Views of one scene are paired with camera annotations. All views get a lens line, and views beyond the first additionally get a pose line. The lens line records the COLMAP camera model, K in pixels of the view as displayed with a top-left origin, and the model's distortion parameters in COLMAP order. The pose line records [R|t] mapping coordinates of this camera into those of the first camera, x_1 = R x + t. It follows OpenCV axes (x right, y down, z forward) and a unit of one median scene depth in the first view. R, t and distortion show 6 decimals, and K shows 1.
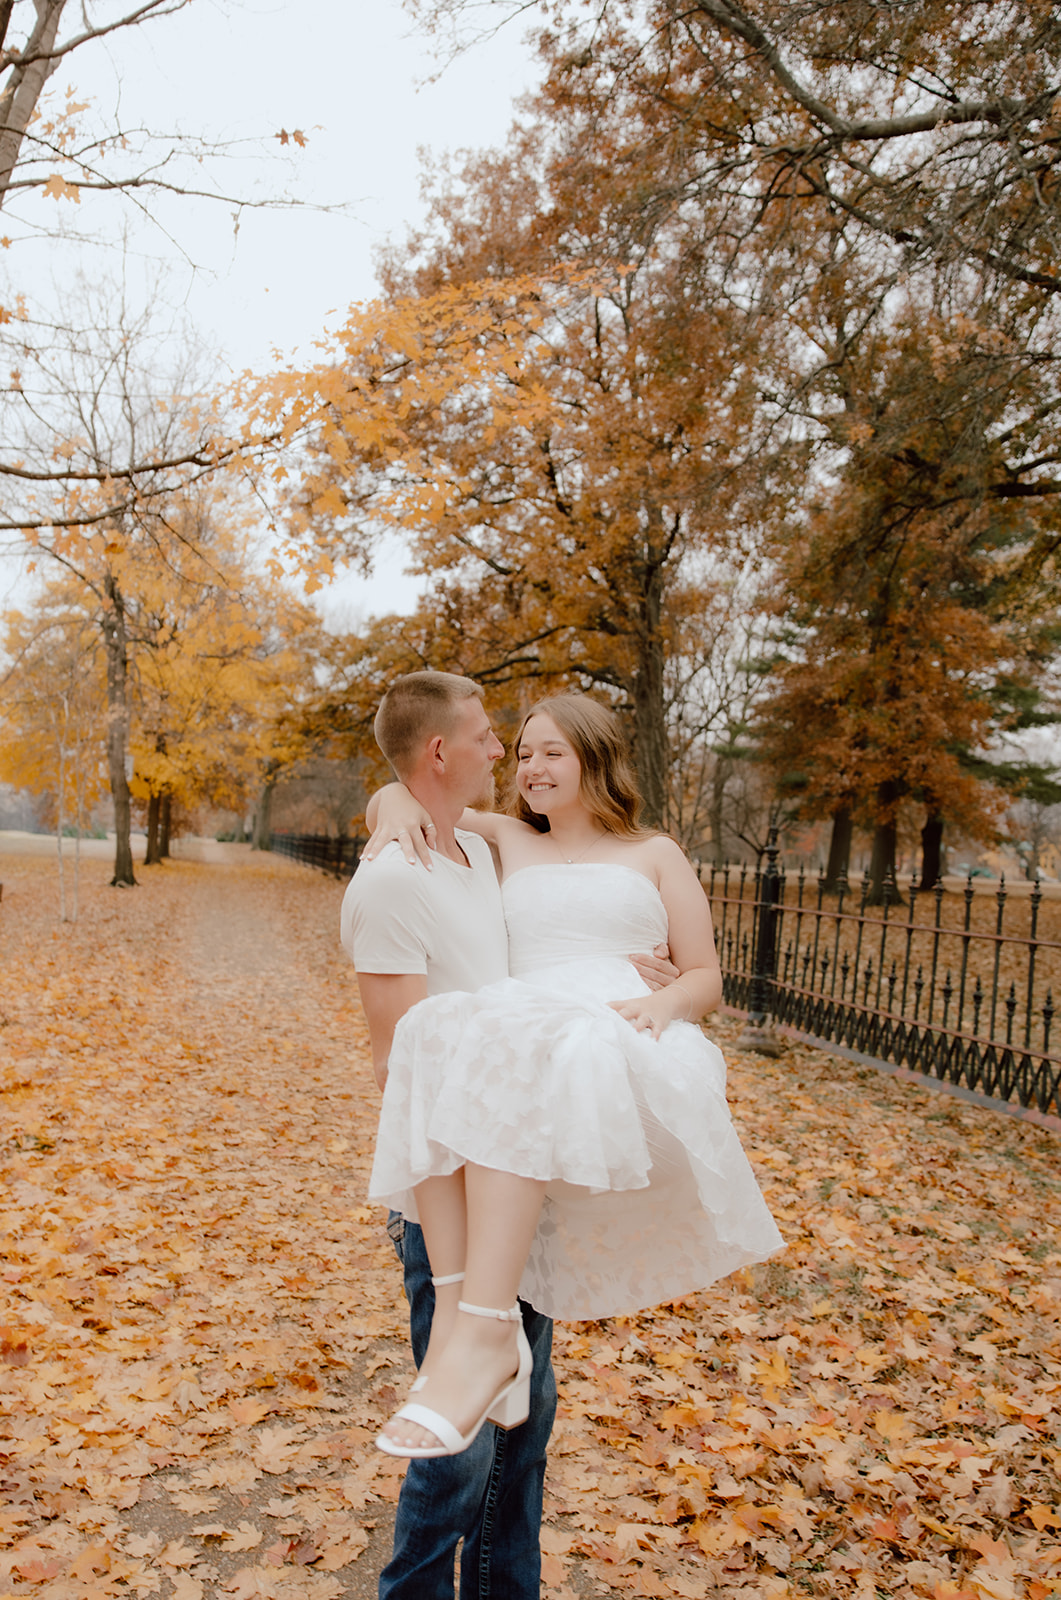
lens RADIAL K [[1554.5, 0, 544.0], [0, 1554.5, 827.1], [0, 0, 1]] dist [0.000597, 0.011583]
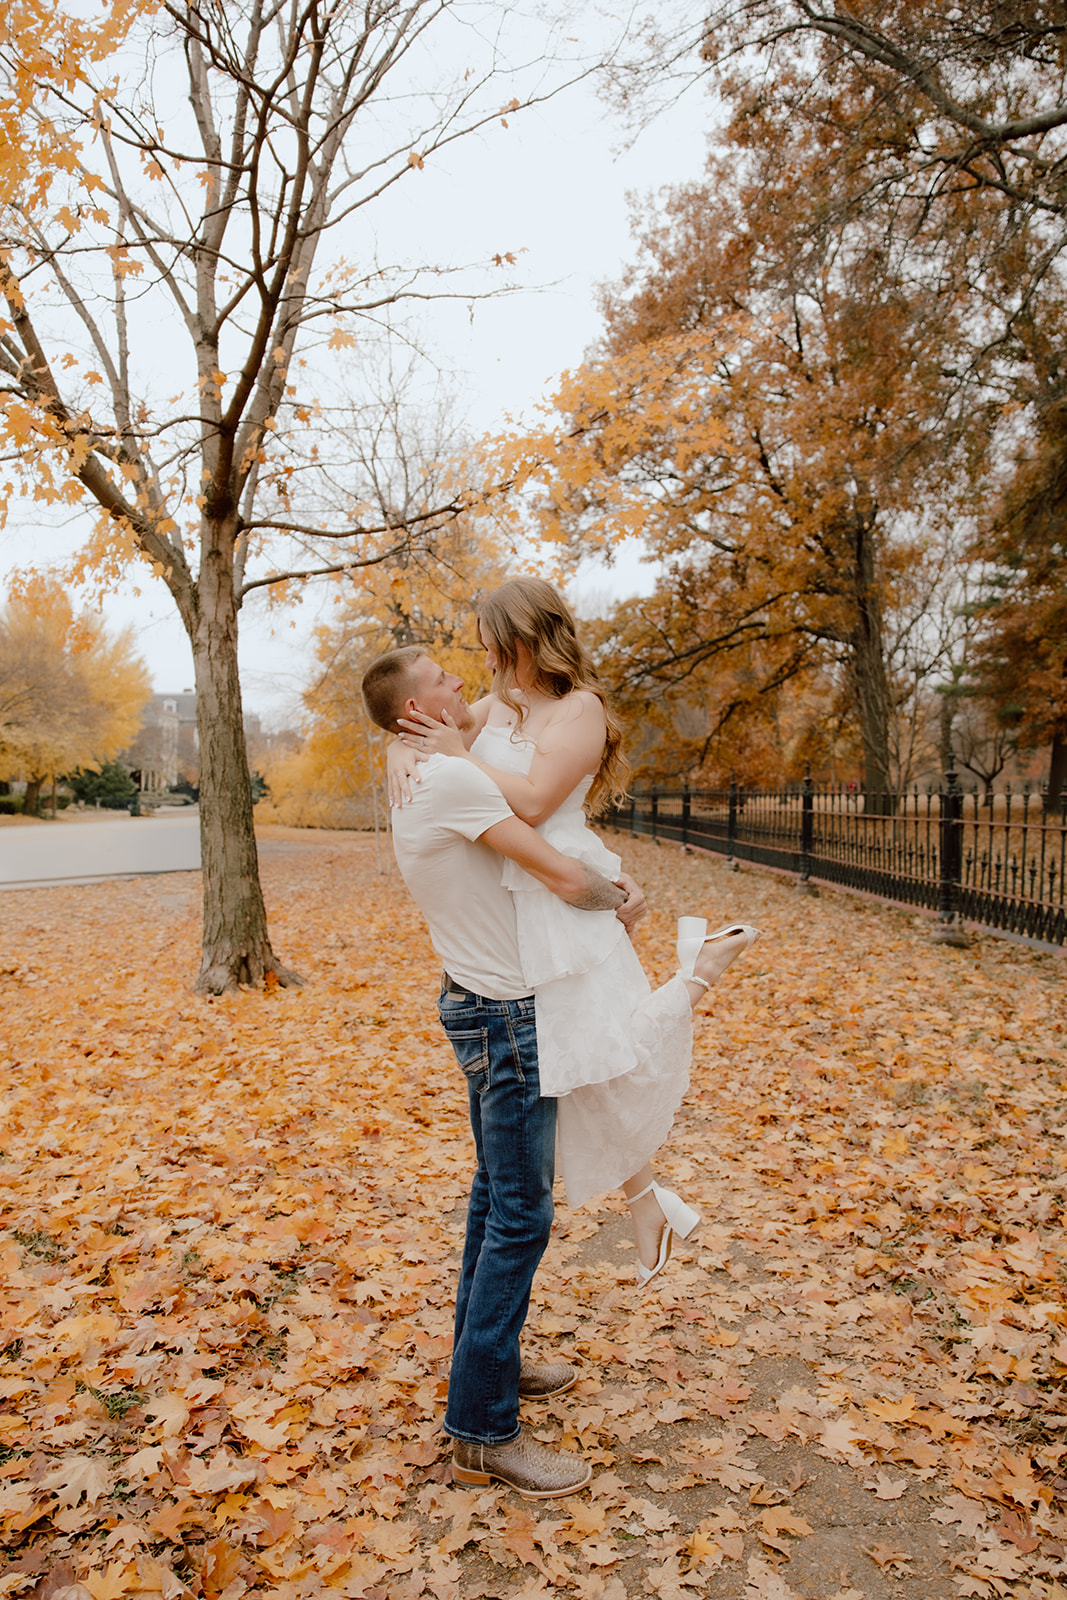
lens RADIAL K [[1554.5, 0, 547.0], [0, 1554.5, 827.1], [0, 0, 1]] dist [0.000597, 0.011583]
pose [[0.979830, -0.066629, -0.188398, 0.049332], [0.071527, 0.997252, 0.019313, 0.007527], [0.186593, -0.032399, 0.981903, -0.165876]]
